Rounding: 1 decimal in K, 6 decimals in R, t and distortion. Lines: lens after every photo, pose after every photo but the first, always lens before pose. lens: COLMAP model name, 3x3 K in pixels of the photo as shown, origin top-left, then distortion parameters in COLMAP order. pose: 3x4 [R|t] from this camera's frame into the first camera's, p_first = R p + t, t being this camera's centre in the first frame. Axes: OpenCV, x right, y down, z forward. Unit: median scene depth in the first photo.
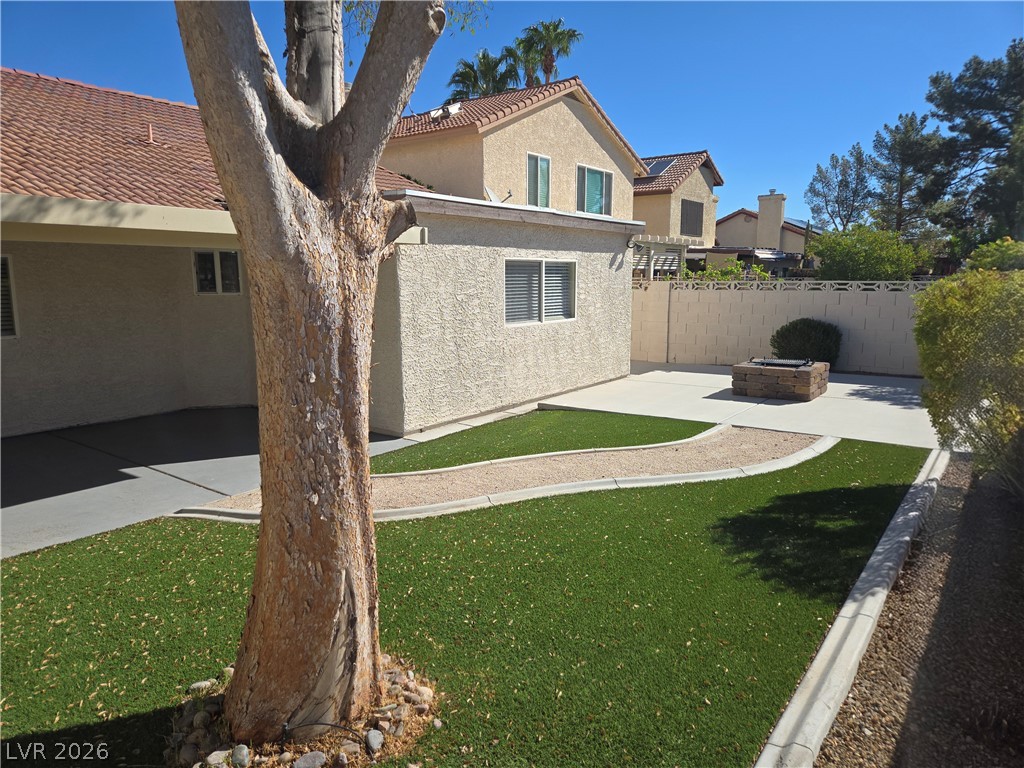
lens RADIAL K [[685.5, 0, 503.7], [0, 685.5, 379.6], [0, 0, 1]] dist [0.069934, -0.052055]
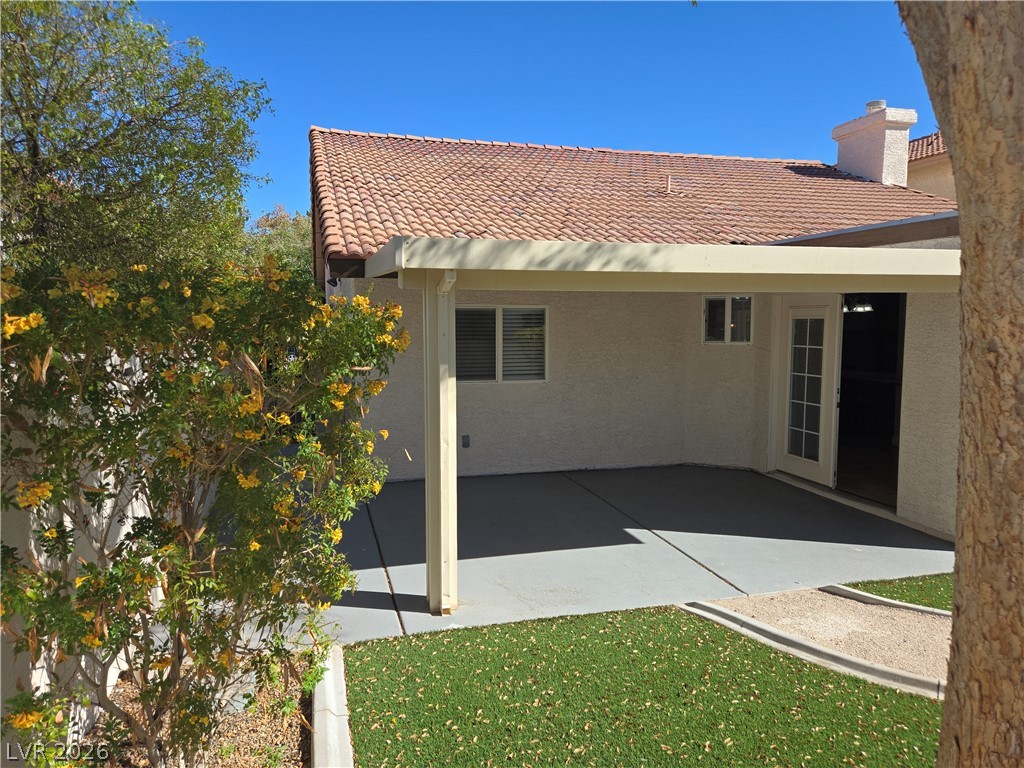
lens RADIAL K [[685.5, 0, 507.0], [0, 685.5, 383.7], [0, 0, 1]] dist [0.069934, -0.052055]
pose [[0.795421, 0.054795, -0.603575, -0.097852], [-0.090797, 0.995439, -0.029288, -0.019371], [0.599217, 0.078099, 0.796768, 0.114313]]
